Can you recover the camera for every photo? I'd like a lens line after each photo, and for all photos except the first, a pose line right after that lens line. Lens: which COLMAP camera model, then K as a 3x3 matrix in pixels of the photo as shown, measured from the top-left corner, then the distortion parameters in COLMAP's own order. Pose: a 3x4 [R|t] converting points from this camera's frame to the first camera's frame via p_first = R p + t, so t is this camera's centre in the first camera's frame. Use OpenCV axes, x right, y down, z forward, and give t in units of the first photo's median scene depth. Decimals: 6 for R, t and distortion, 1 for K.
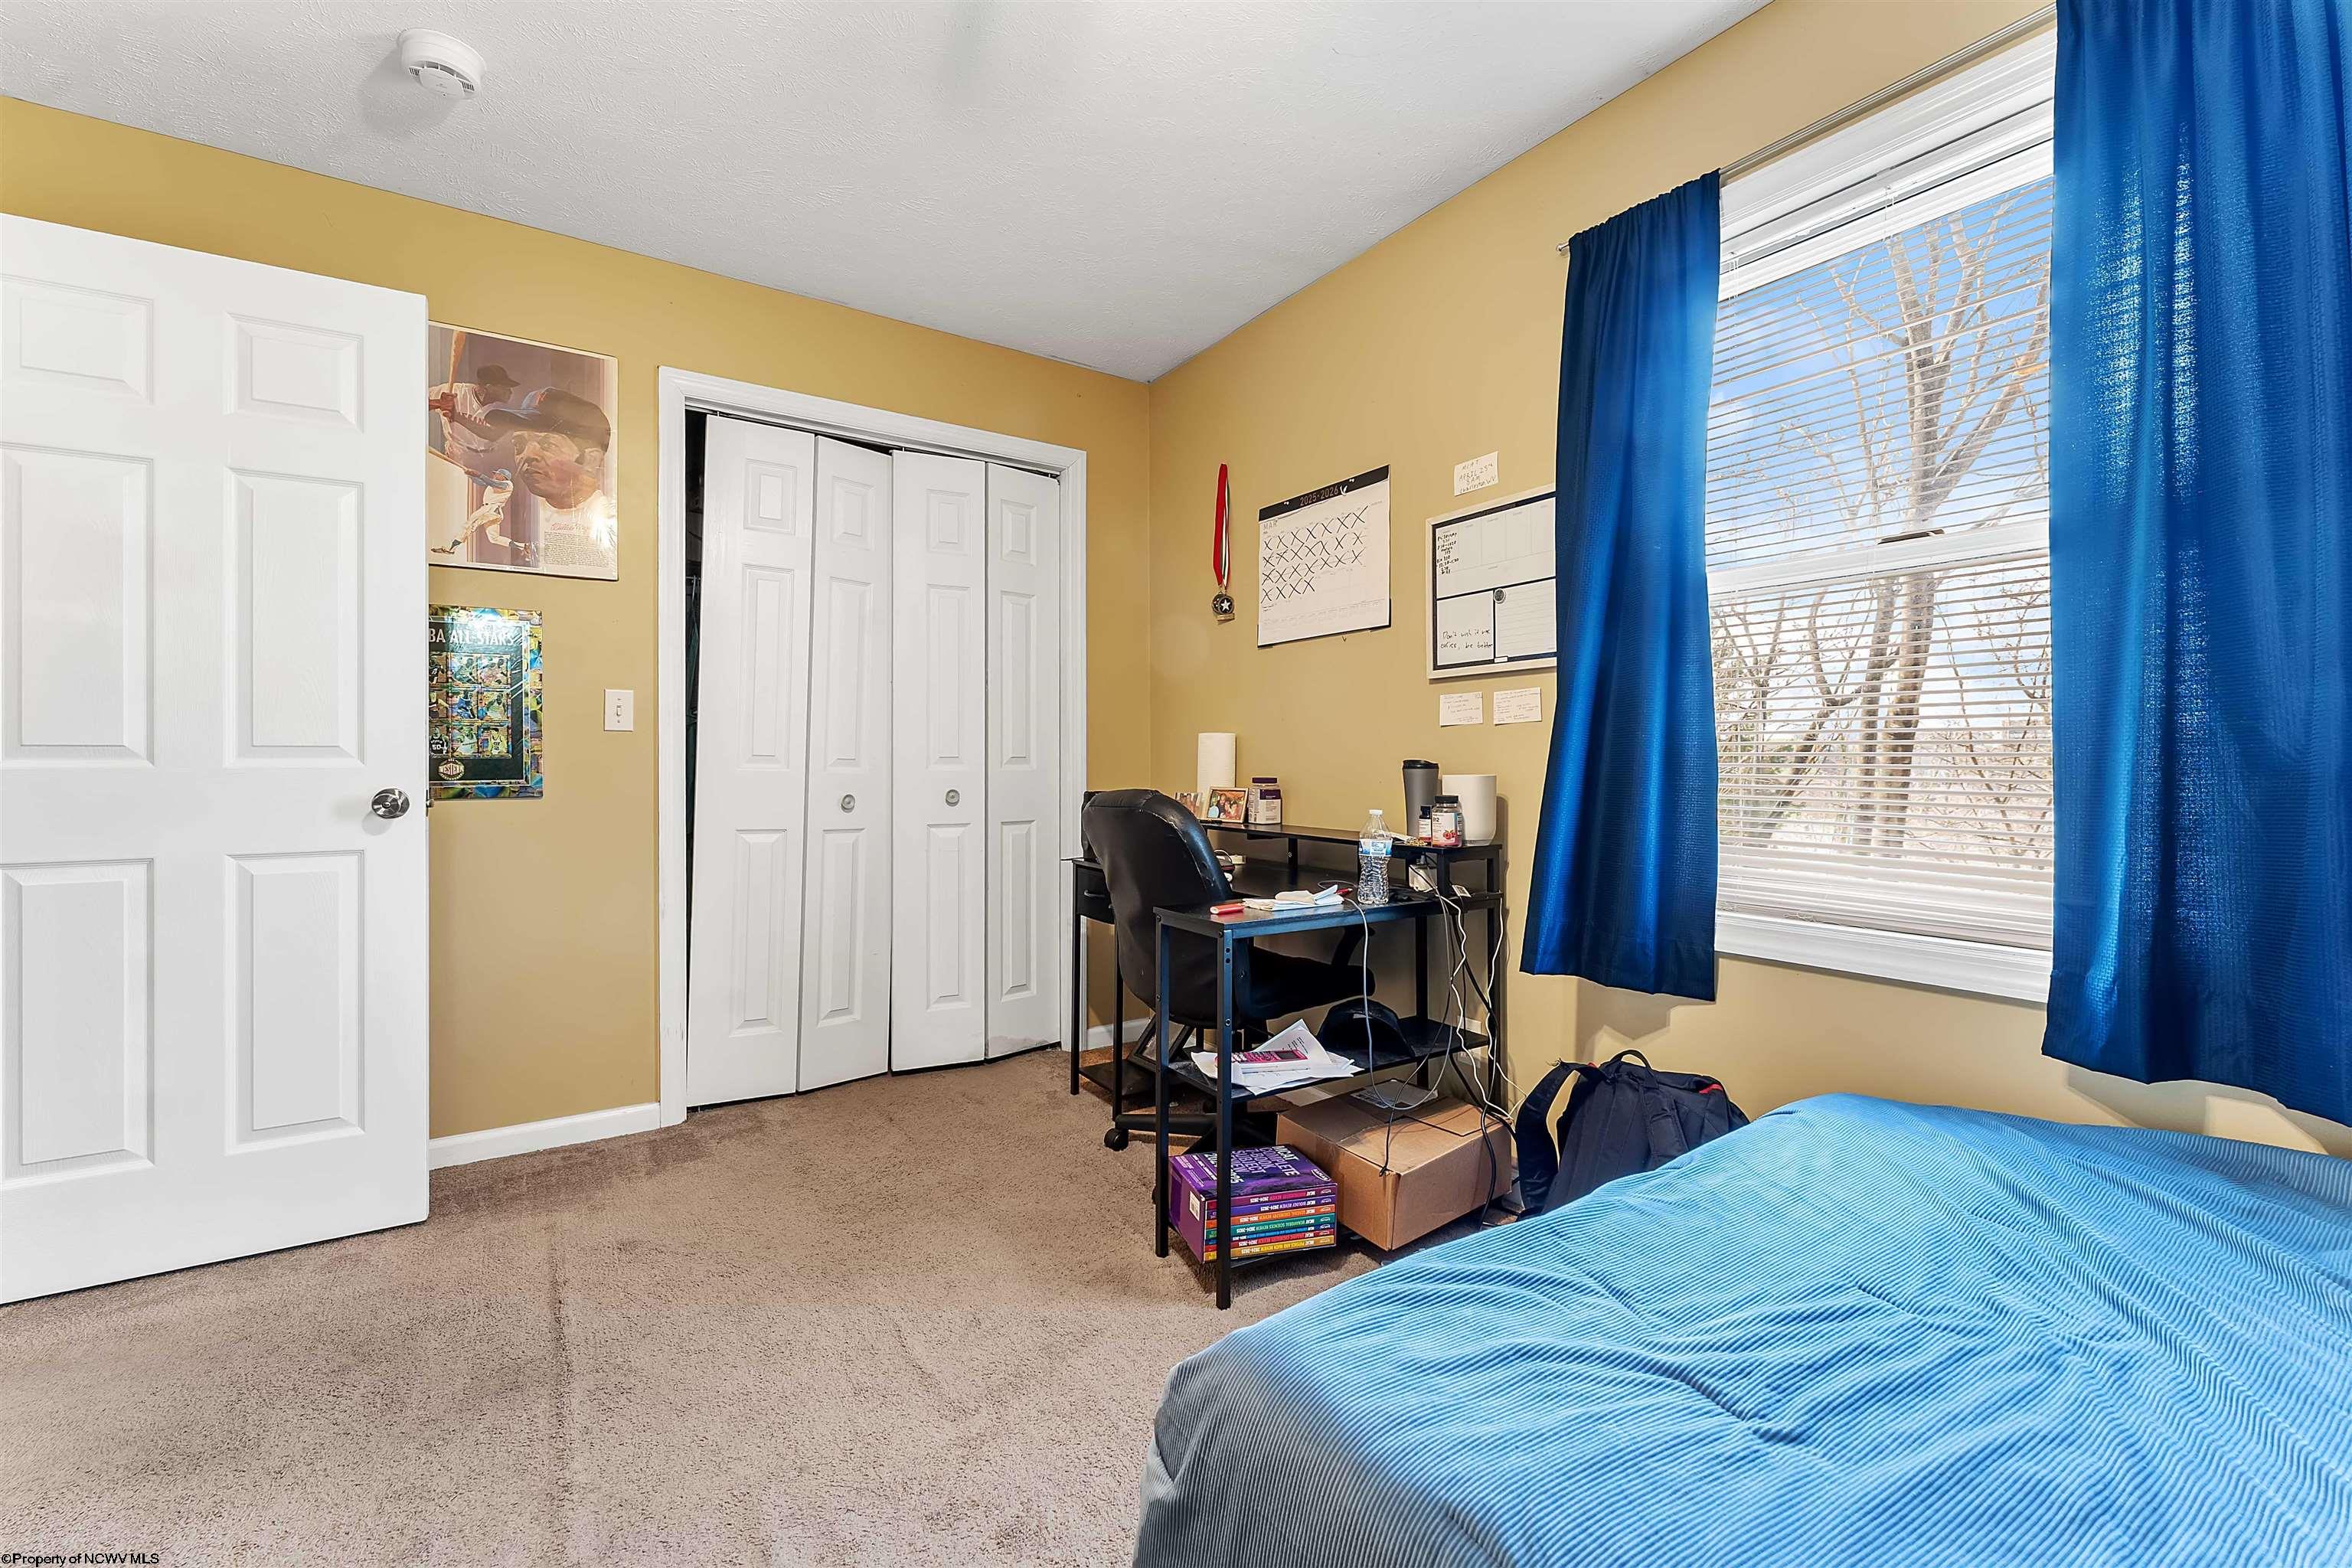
lens RADIAL K [[987.0, 0, 1179.8], [0, 987.0, 723.4], [0, 0, 1]] dist [0.000074, -0.000002]
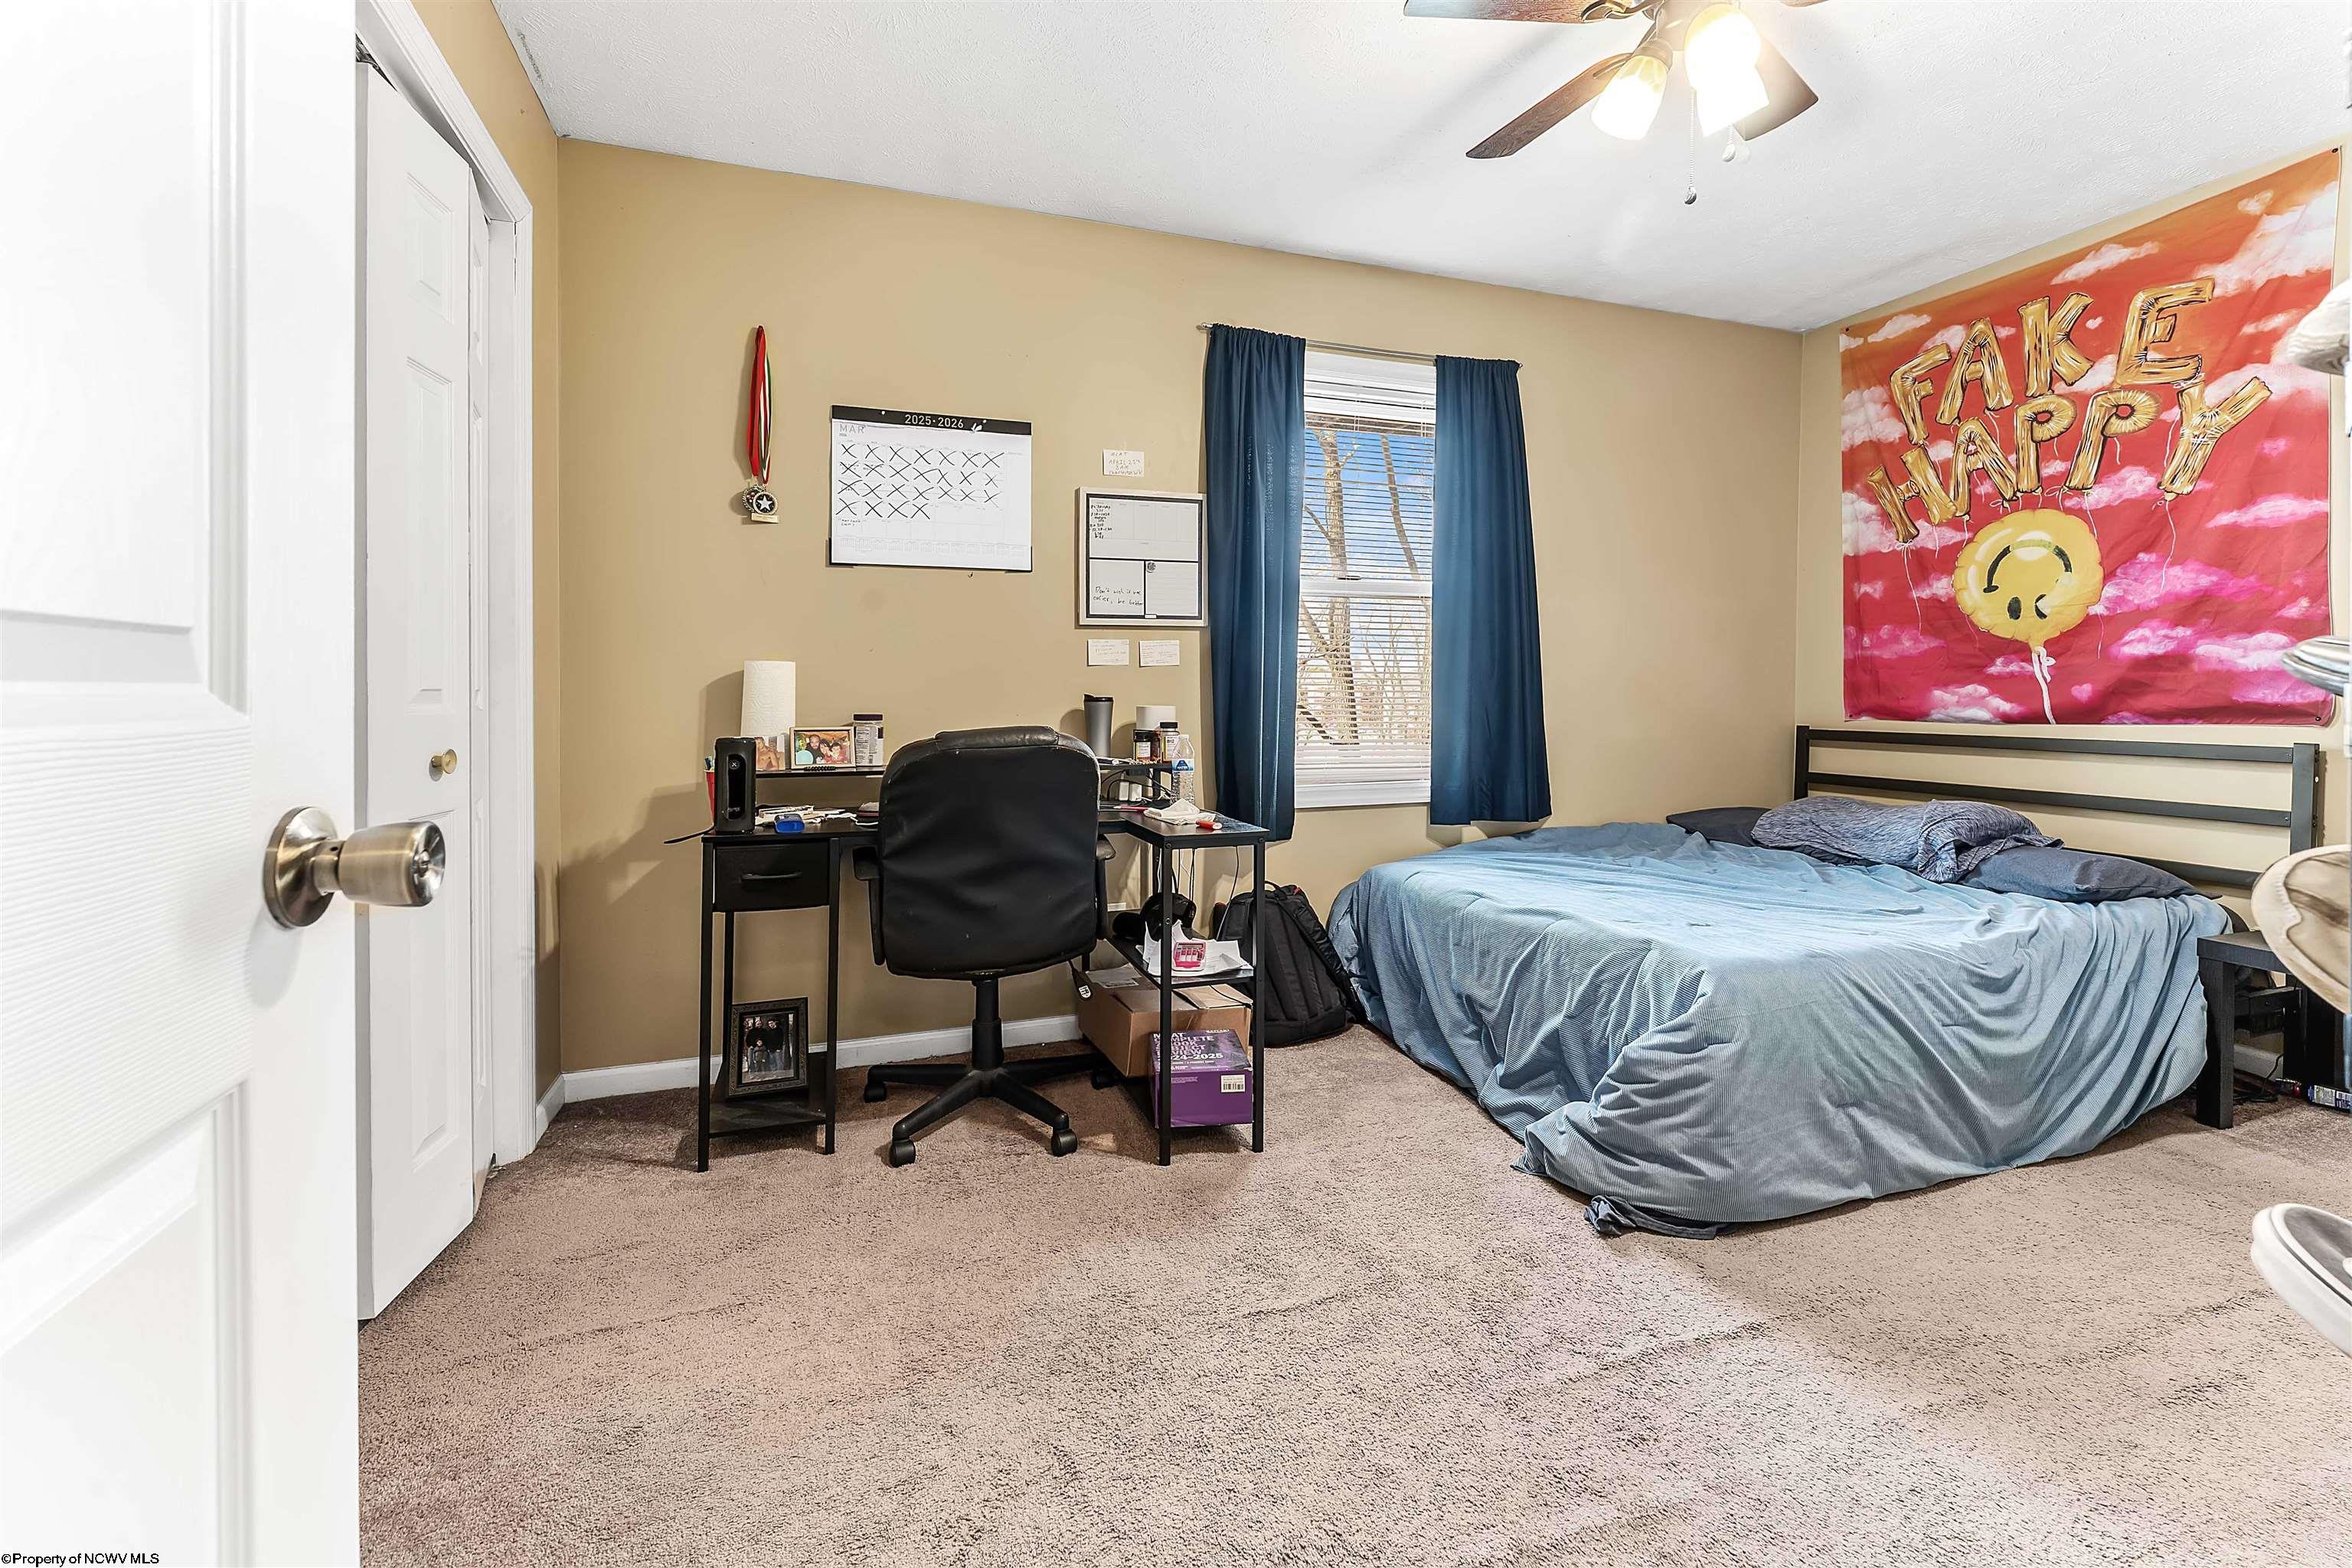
lens RADIAL K [[988.8, 0, 1159.1], [0, 988.8, 689.5], [0, 0, 1]] dist [-0.000821, -0.000173]
pose [[0.237740, 0.004616, 0.971318, -0.867540], [-0.034121, 0.999411, 0.003601, 0.024262], [-0.970729, -0.033998, 0.237758, 0.637524]]
